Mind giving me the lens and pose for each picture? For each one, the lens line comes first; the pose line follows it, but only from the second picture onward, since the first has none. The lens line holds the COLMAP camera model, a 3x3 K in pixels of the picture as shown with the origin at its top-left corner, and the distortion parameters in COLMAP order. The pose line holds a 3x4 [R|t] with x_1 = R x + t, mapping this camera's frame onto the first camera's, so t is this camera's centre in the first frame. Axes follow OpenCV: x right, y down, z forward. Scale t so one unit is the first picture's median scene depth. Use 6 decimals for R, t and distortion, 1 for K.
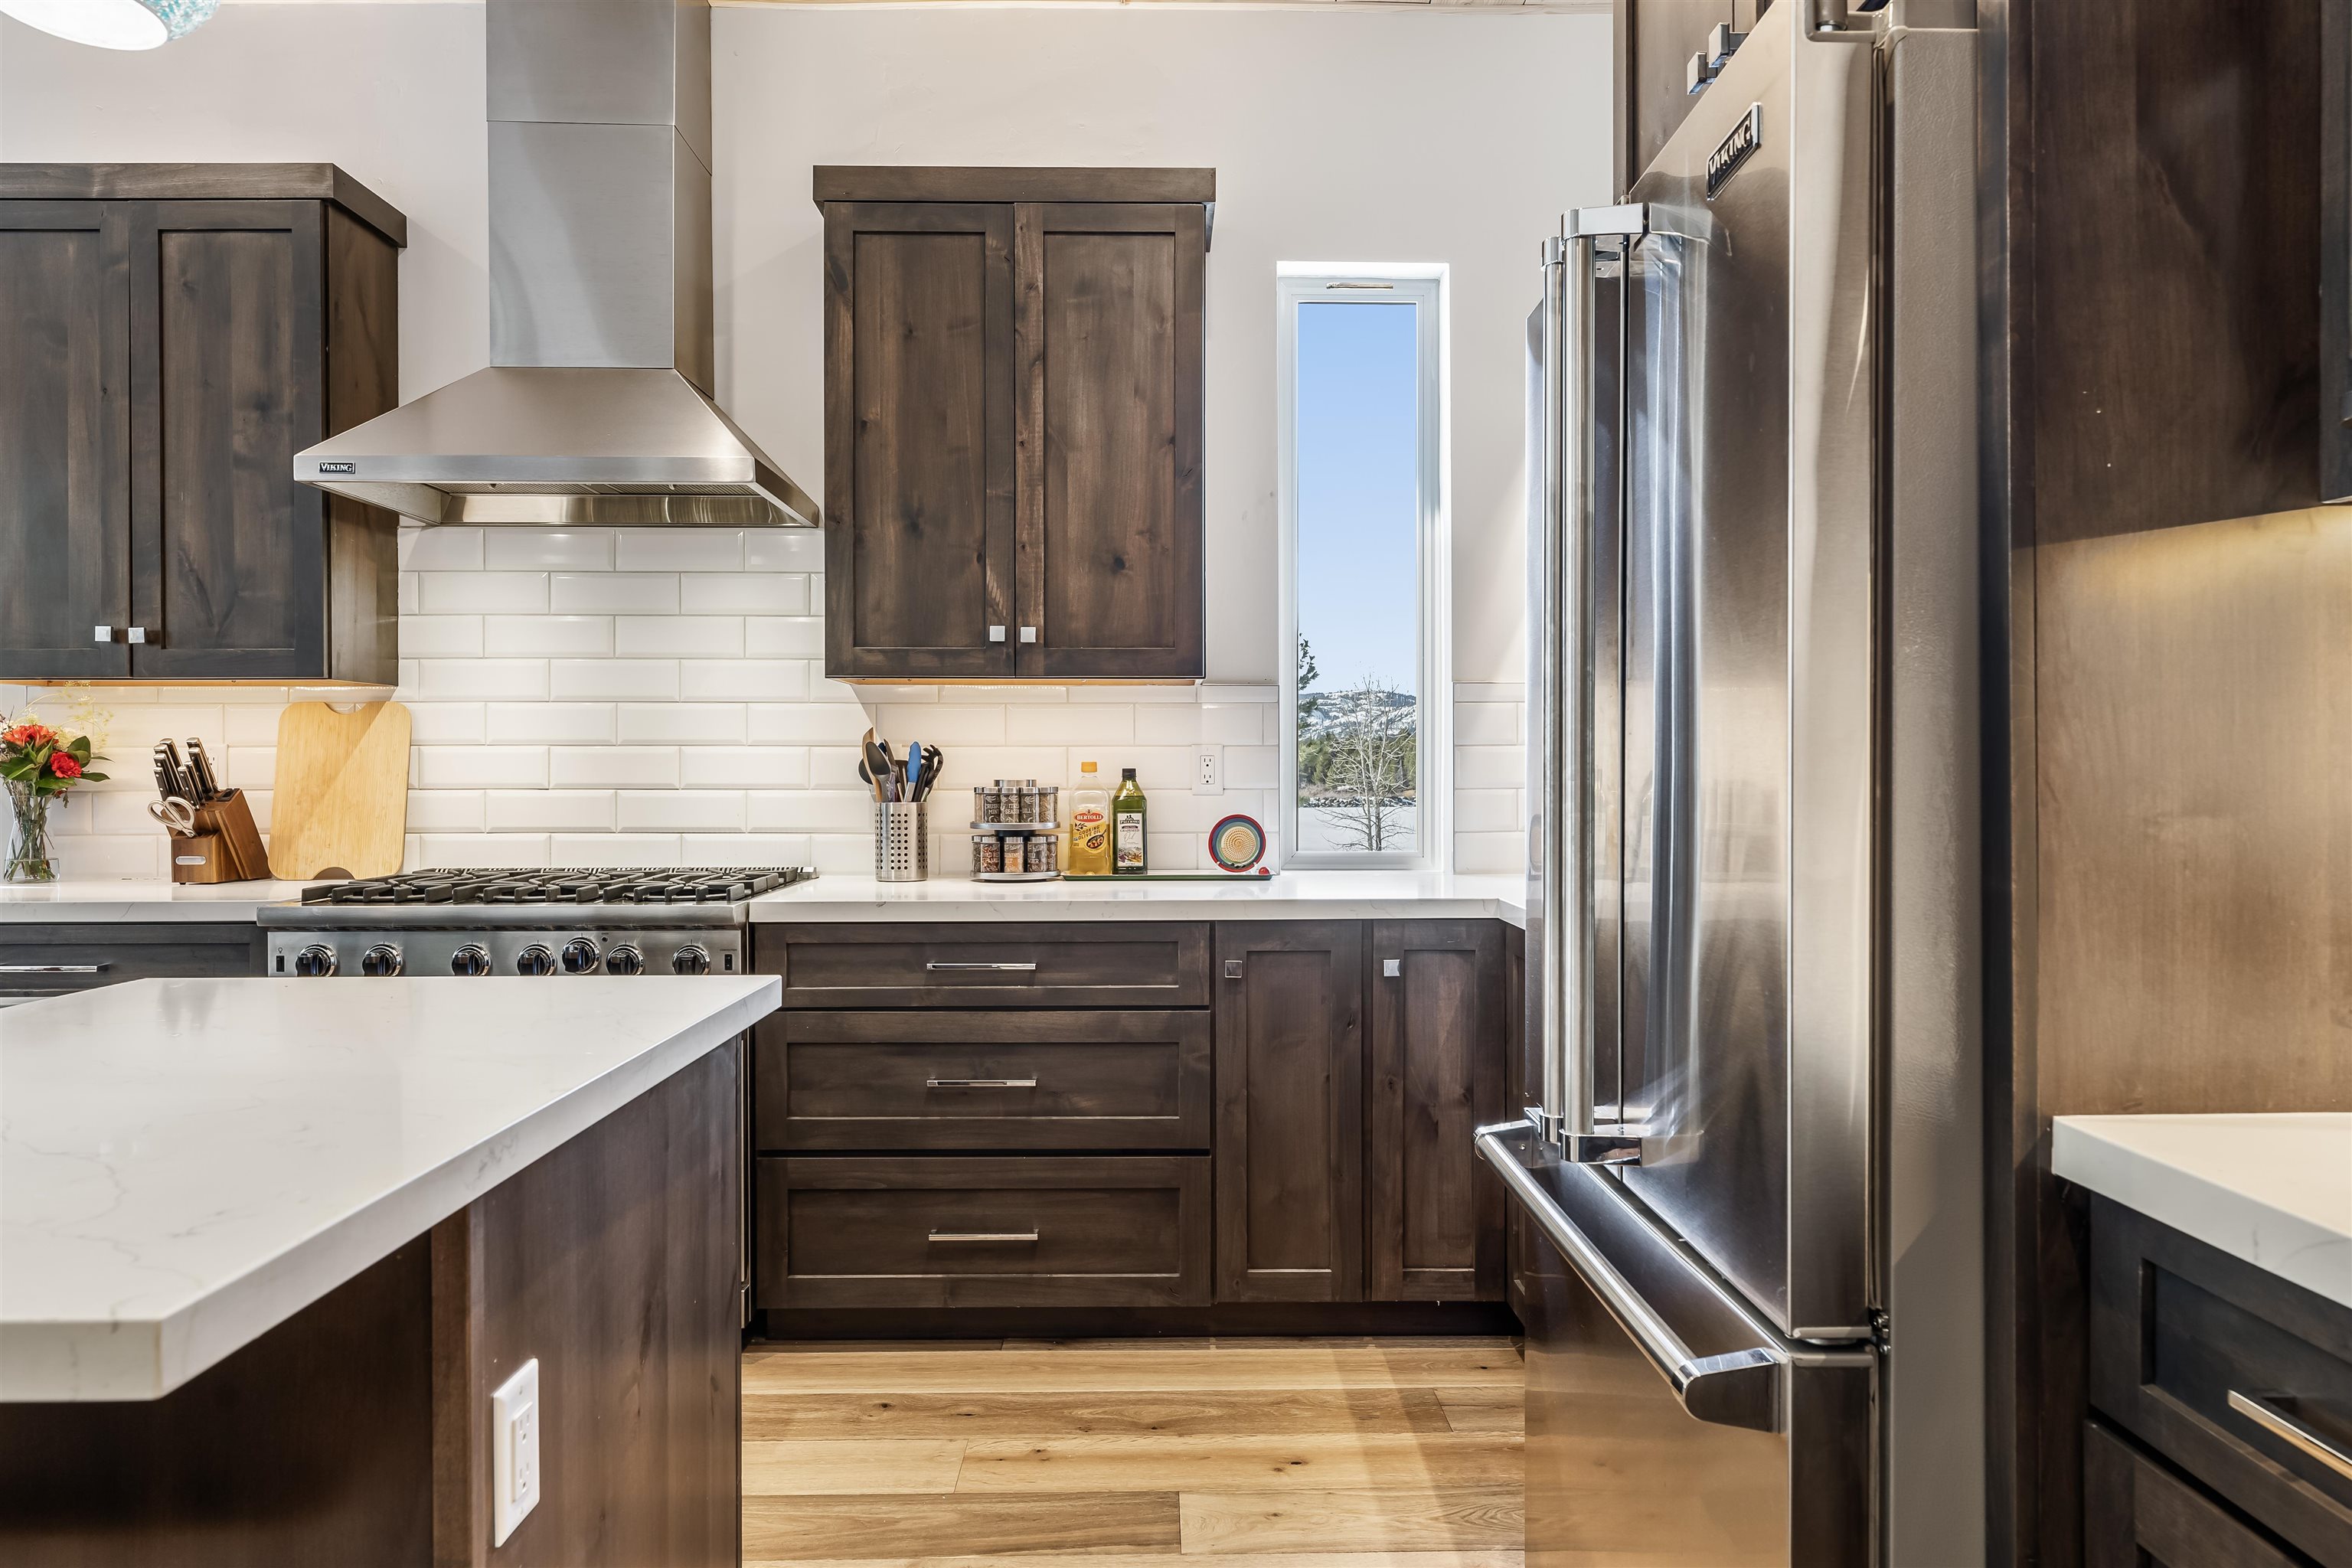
lens RADIAL K [[1586.3, 0, 1176.0], [0, 1586.3, 784.0], [0, 0, 1]] dist [0.001890, 0.001592]
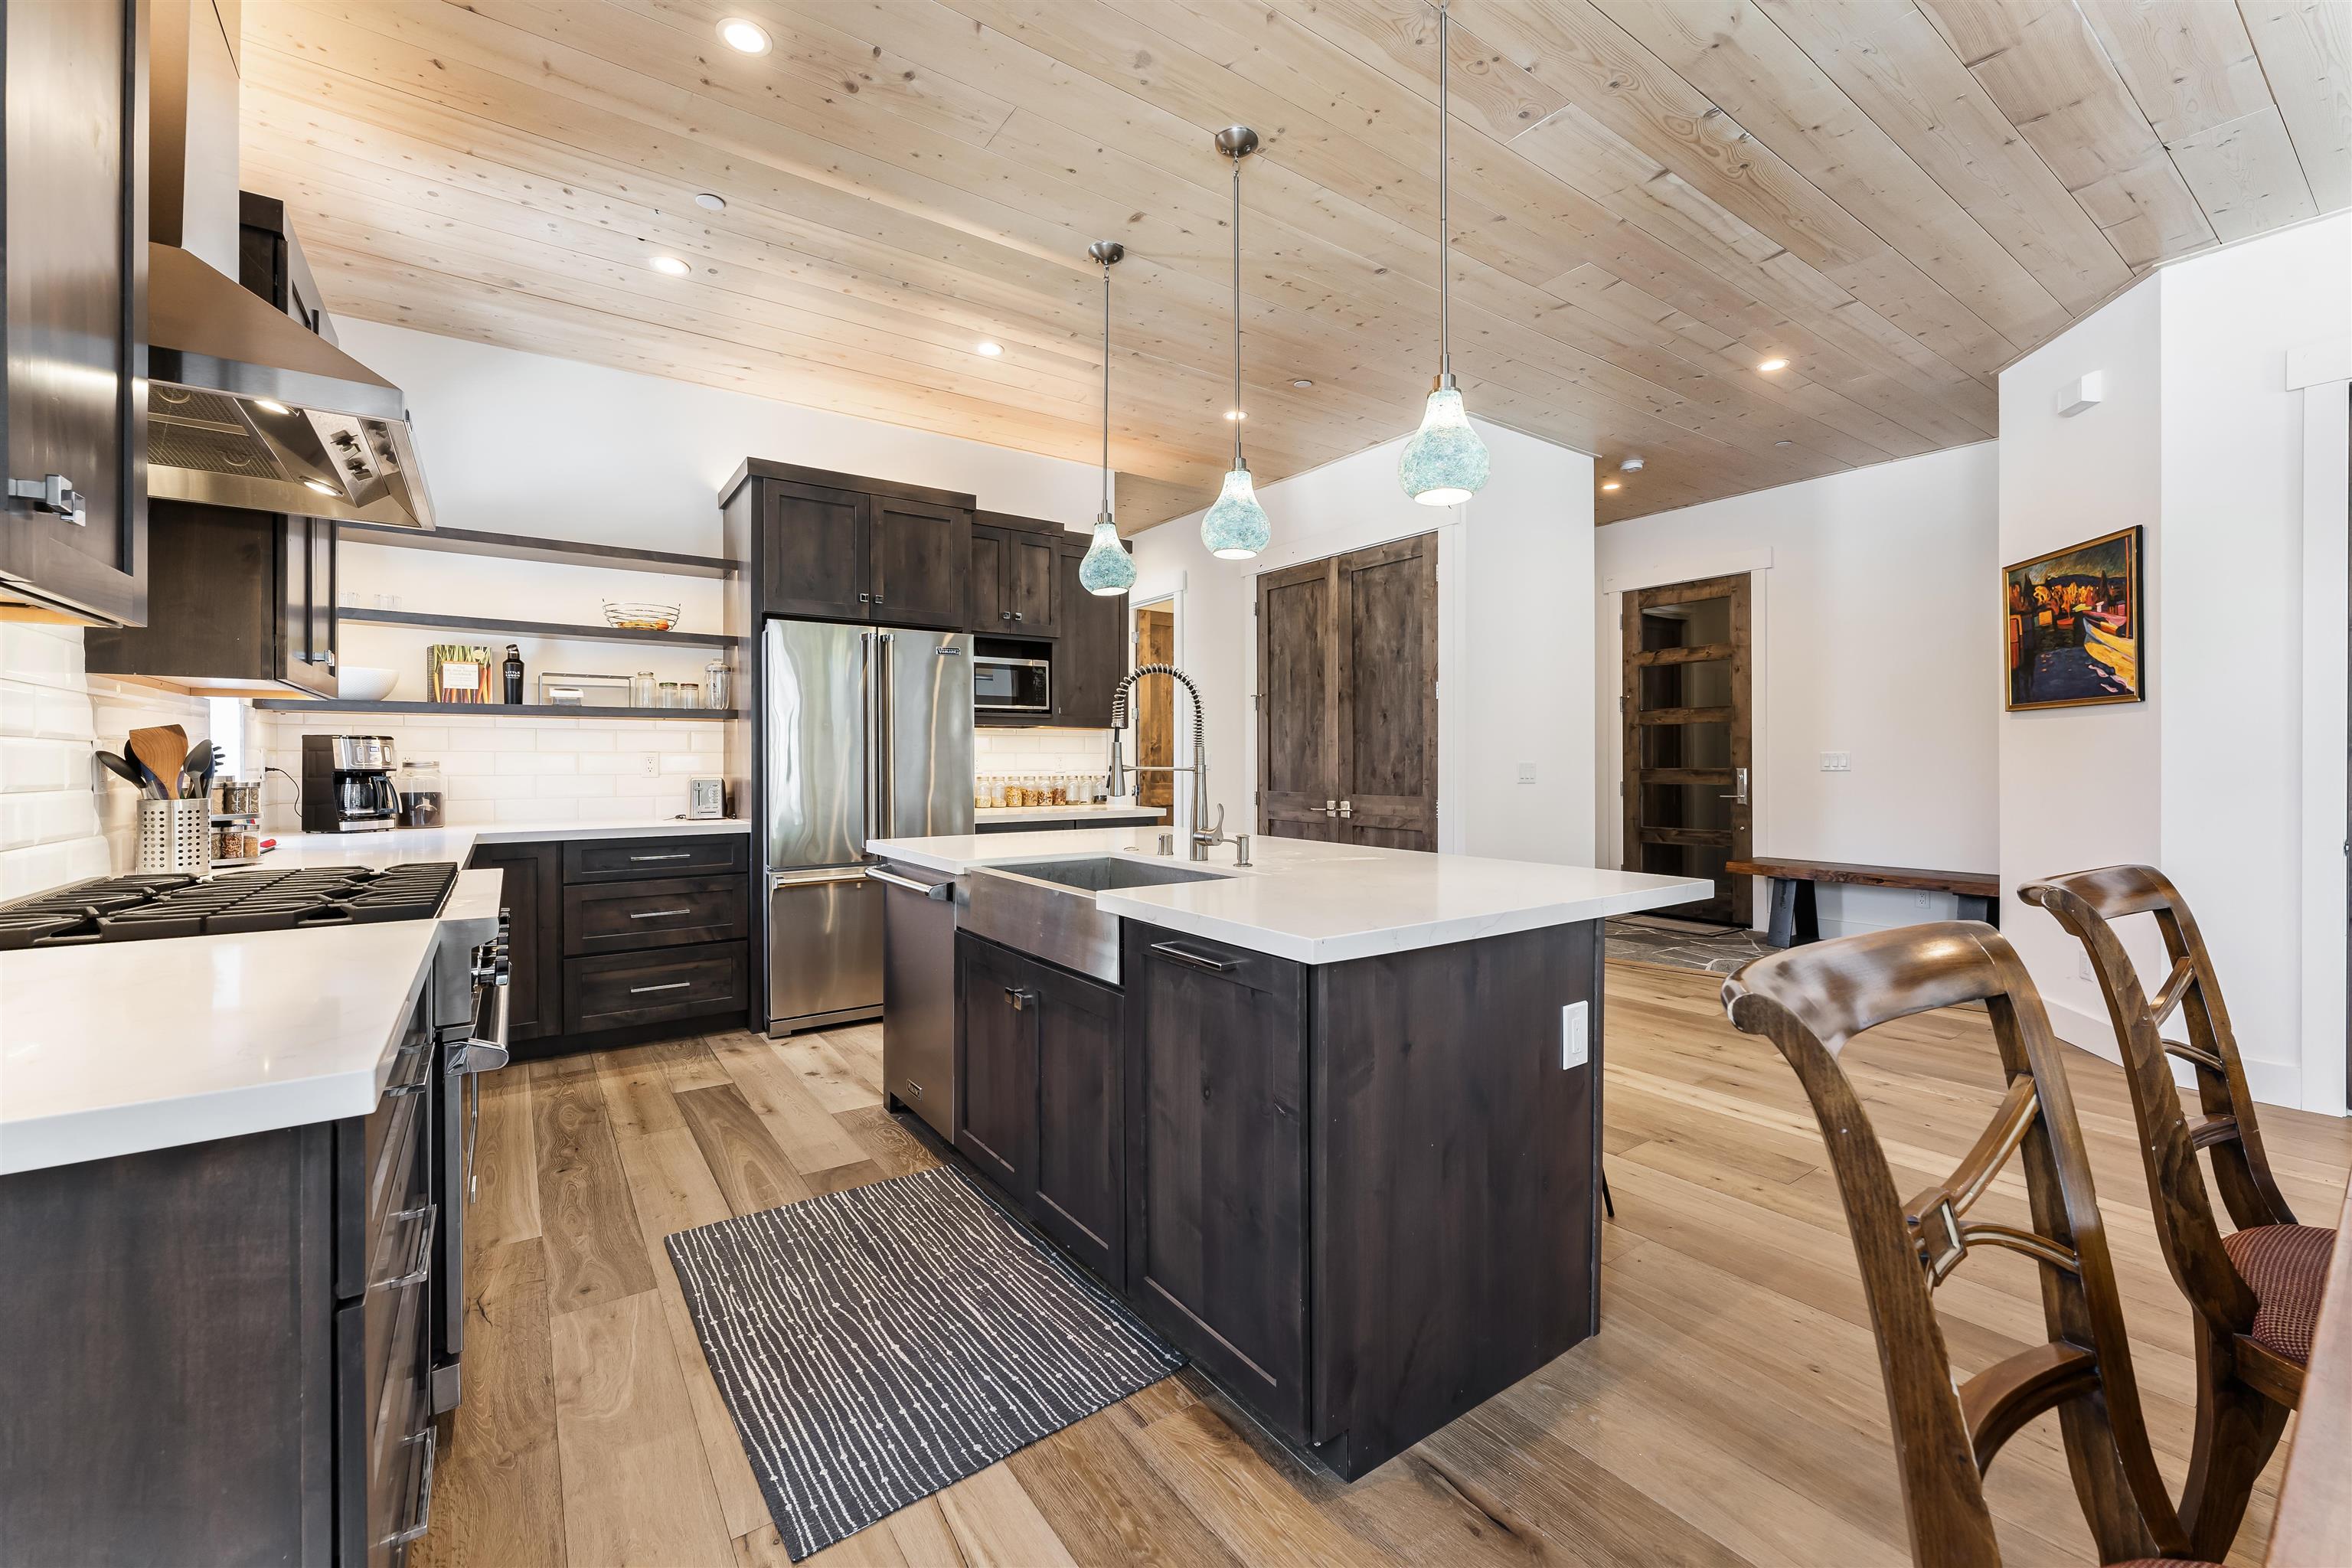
lens RADIAL K [[959.4, 0, 1176.0], [0, 959.4, 784.0], [0, 0, 1]] dist [0.002416, 0.000281]
pose [[-0.562230, -0.019457, 0.826752, -1.099185], [0.011112, 0.999455, 0.031077, -0.012955], [-0.826907, 0.026659, -0.561707, 0.857831]]
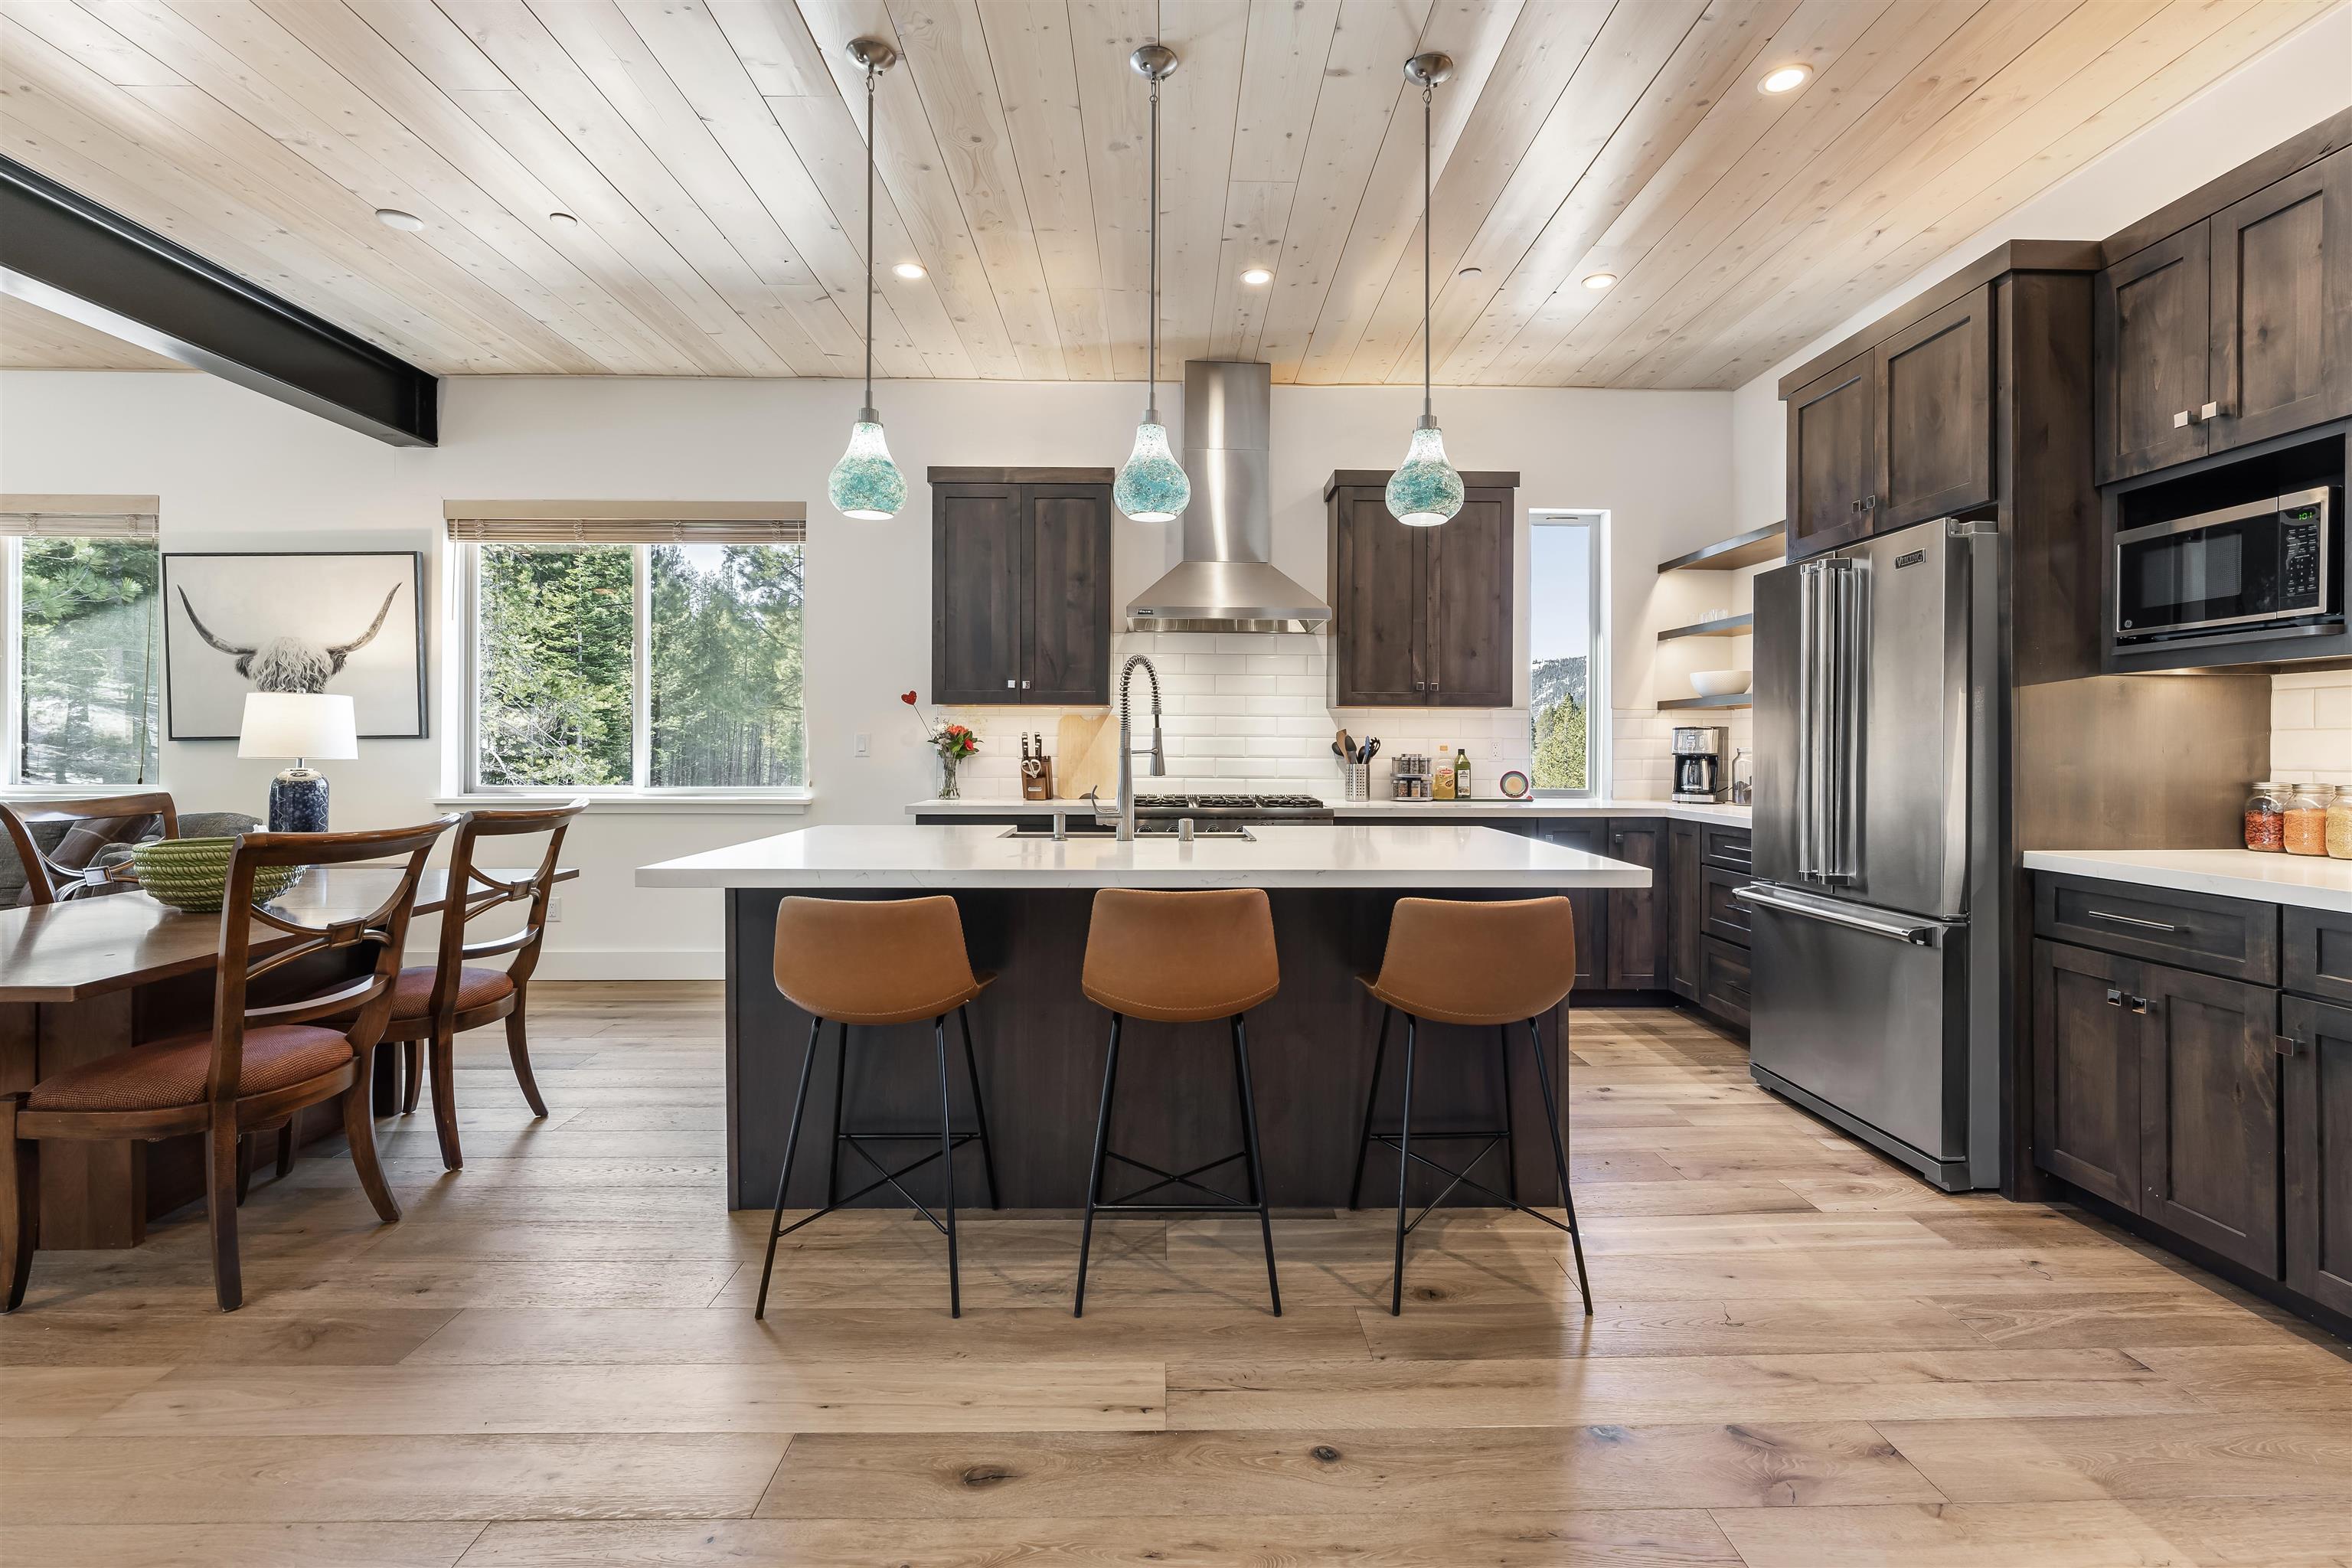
lens RADIAL K [[1057.7, 0, 1185.4], [0, 1057.7, 754.2], [0, 0, 1]] dist [-0.001018, -0.000169]
pose [[0.999972, 0.005595, 0.005041, -0.436934], [-0.005572, 0.999974, -0.004679, 0.006479], [-0.005067, 0.004651, 0.999976, -0.439565]]
